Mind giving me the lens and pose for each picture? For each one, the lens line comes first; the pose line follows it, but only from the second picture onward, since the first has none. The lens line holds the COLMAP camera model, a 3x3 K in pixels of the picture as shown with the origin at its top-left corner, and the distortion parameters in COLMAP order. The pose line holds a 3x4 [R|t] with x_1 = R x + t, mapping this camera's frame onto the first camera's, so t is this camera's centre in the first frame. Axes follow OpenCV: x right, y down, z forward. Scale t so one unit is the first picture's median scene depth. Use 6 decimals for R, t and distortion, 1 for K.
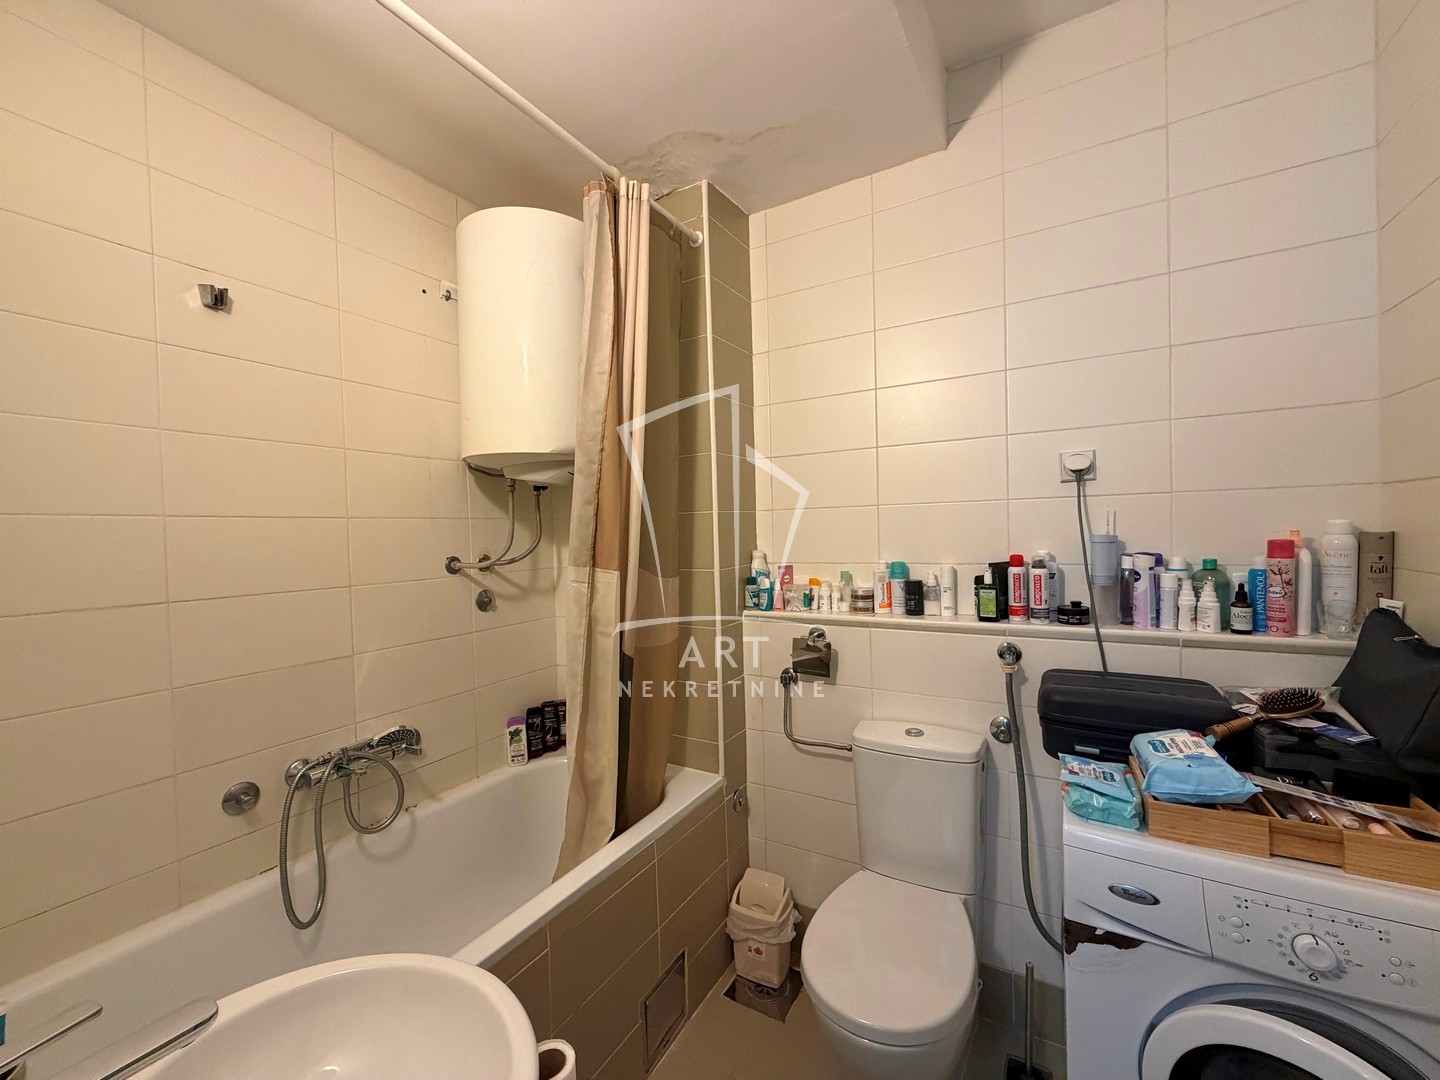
lens RADIAL K [[579.6, 0, 718.3], [0, 579.6, 536.2], [0, 0, 1]] dist [0.002619, -0.000751]
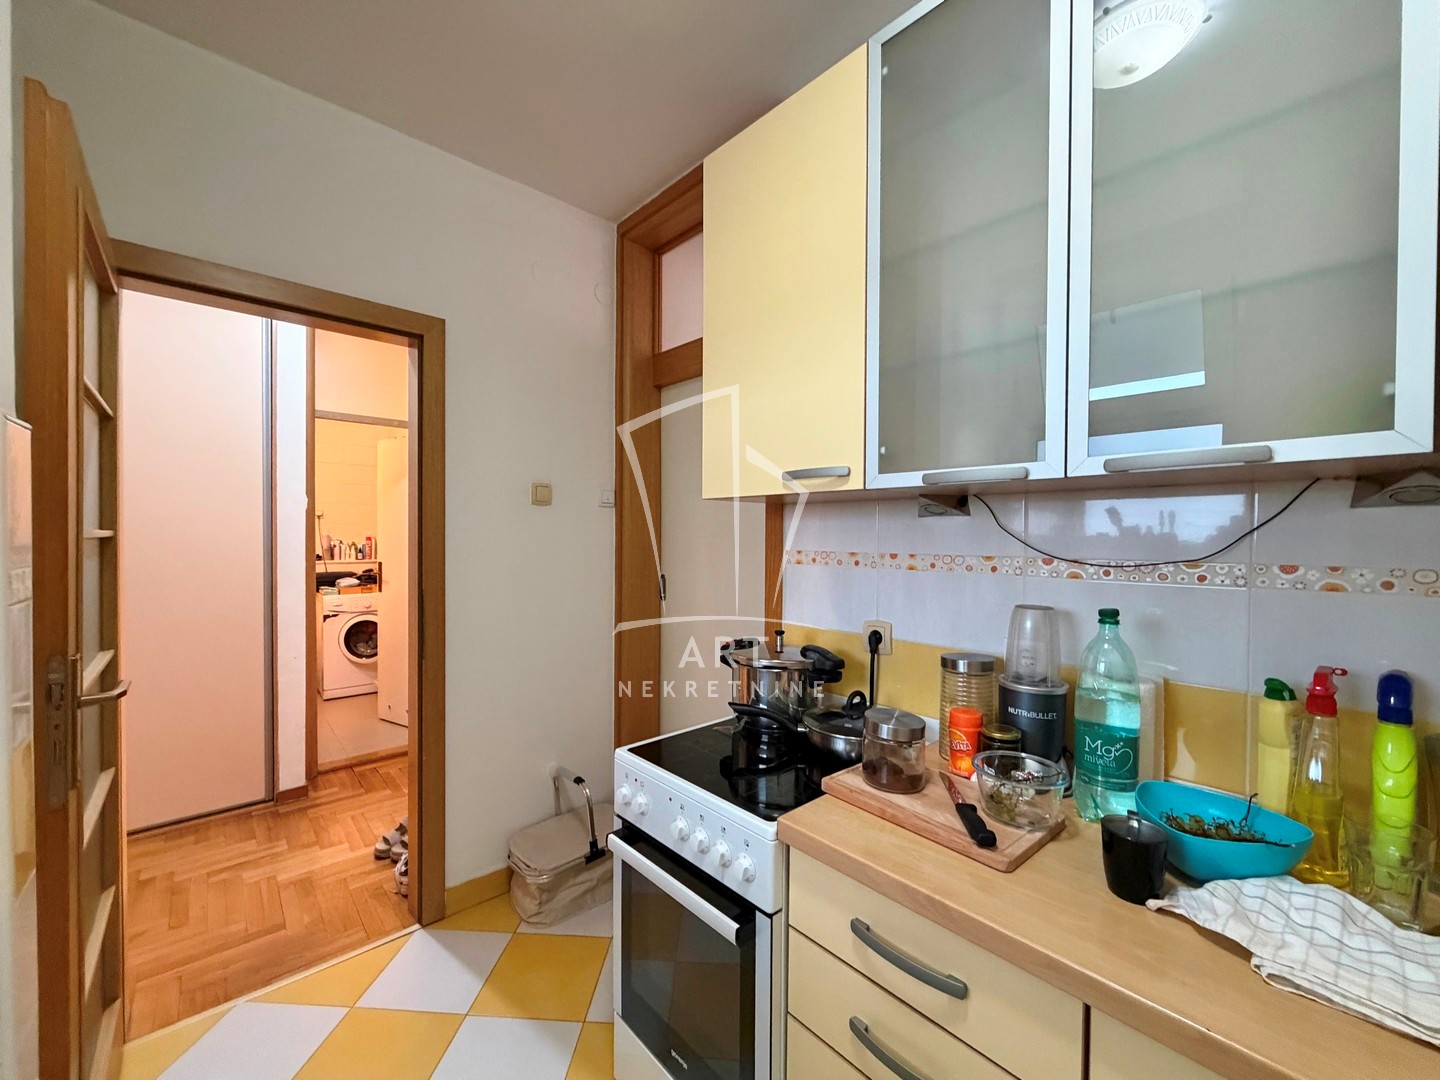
lens RADIAL K [[579.6, 0, 714.9], [0, 579.6, 539.4], [0, 0, 1]] dist [0.002619, -0.000751]
pose [[0.323321, 0.006866, 0.946264, -2.067005], [-0.003981, 0.999975, -0.005895, 0.038362], [-0.946281, -0.001861, 0.323341, -2.573471]]
